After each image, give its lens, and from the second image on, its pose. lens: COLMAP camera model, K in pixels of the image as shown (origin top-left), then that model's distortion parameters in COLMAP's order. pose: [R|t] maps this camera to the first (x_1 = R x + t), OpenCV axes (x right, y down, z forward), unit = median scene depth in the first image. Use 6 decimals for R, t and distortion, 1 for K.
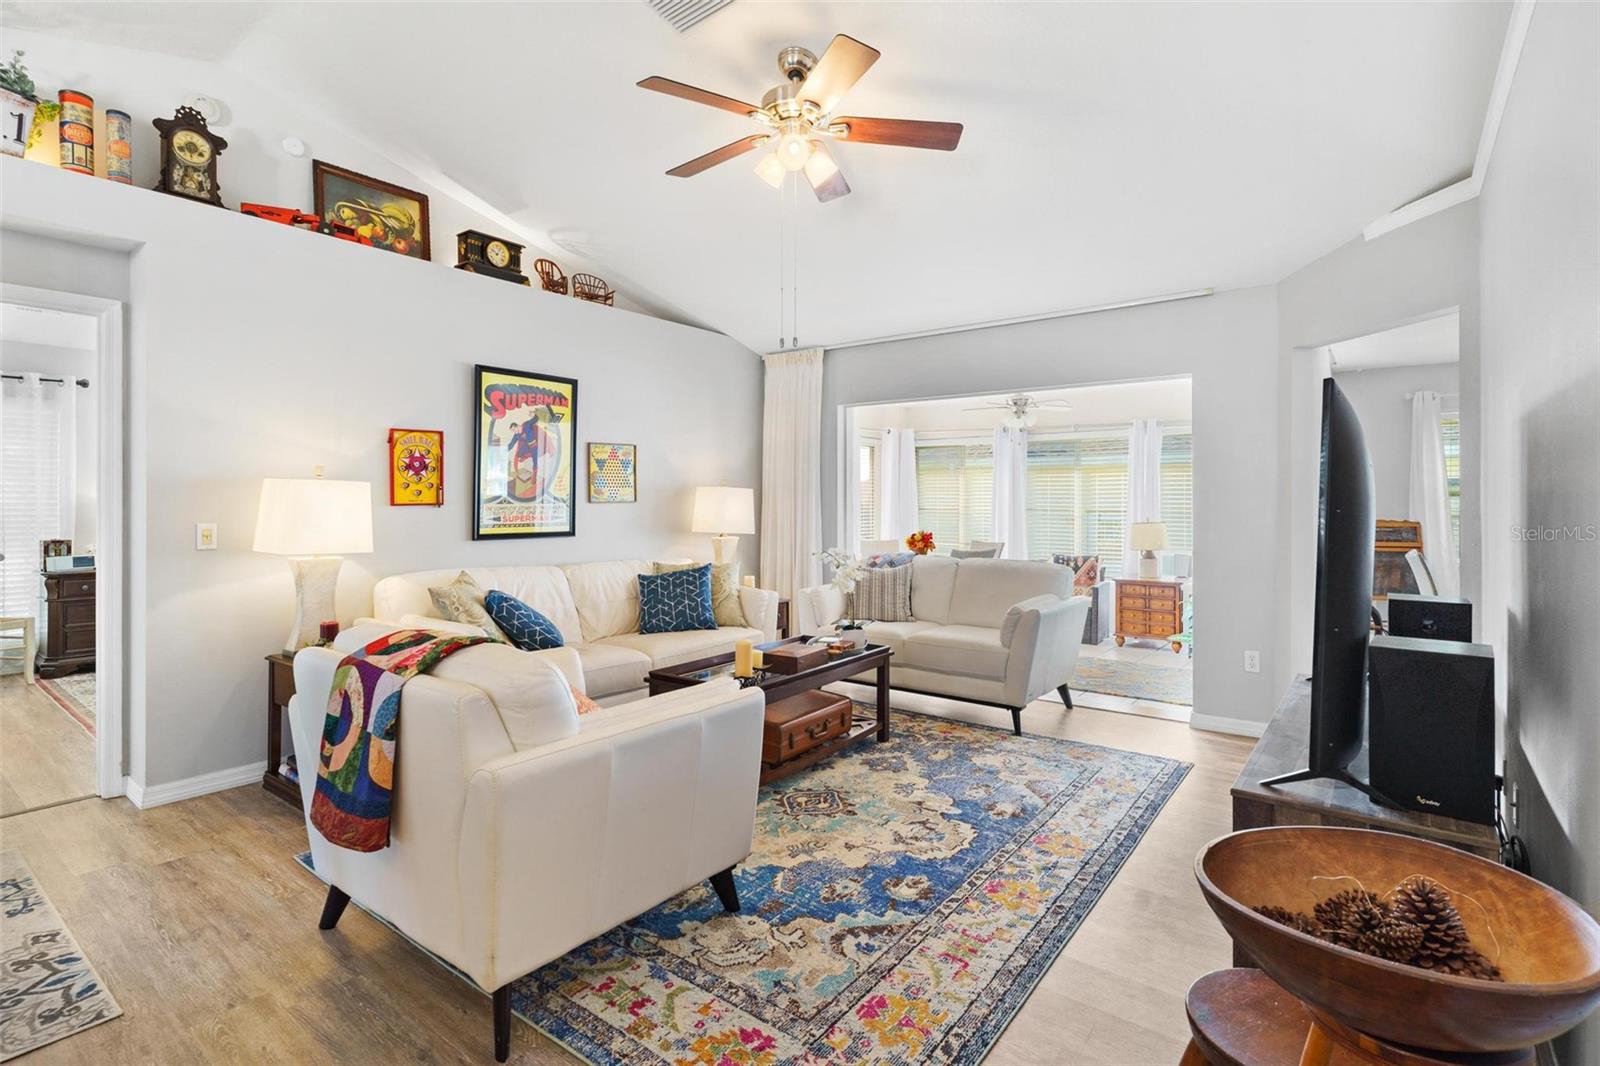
lens RADIAL K [[778.5, 0, 794.5], [0, 778.5, 502.0], [0, 0, 1]] dist [0.004691, -0.000063]
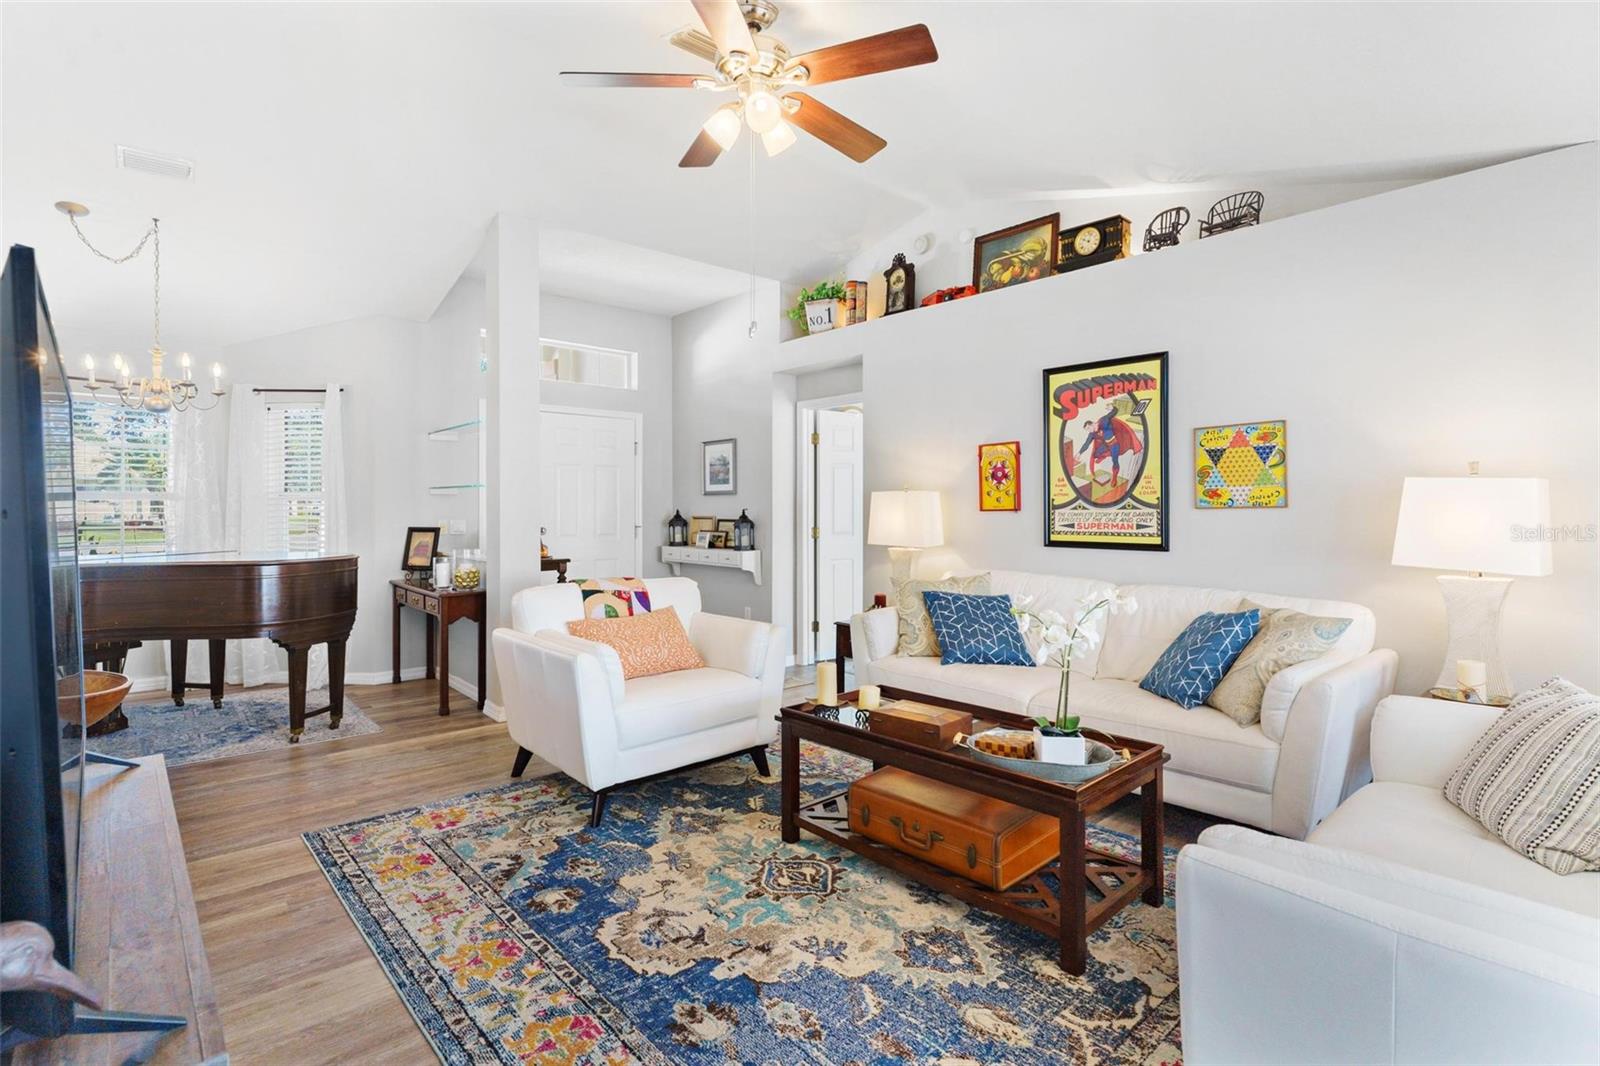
lens RADIAL K [[774.3, 0, 804.5], [0, 774.3, 514.1], [0, 0, 1]] dist [0.000536, -0.000499]
pose [[-0.181873, 0.003956, -0.983314, 0.814731], [-0.001190, 0.999990, 0.004243, 0.005348], [0.983321, 0.001942, -0.181866, 1.156655]]
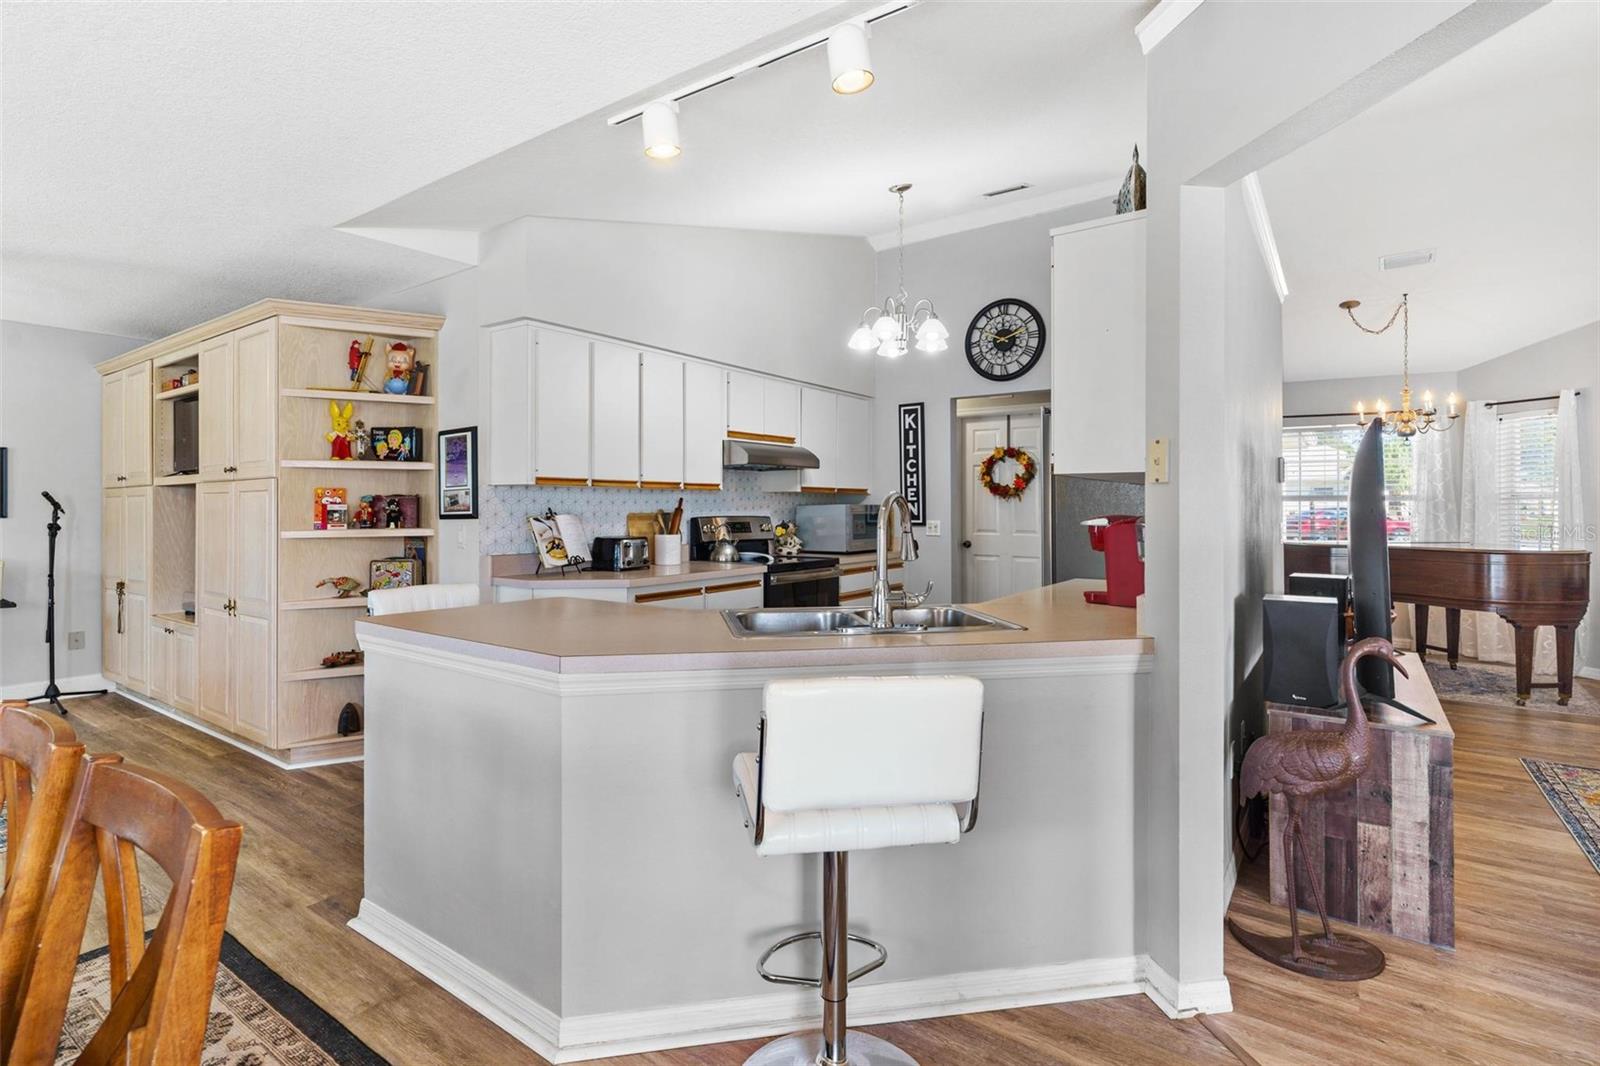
lens RADIAL K [[778.5, 0, 794.5], [0, 778.5, 502.0], [0, 0, 1]] dist [0.004691, -0.000063]
pose [[-0.999322, -0.002272, -0.036755, 1.179729], [-0.002070, 0.999983, -0.005540, 0.003120], [0.036767, -0.005460, -0.999309, 1.564386]]
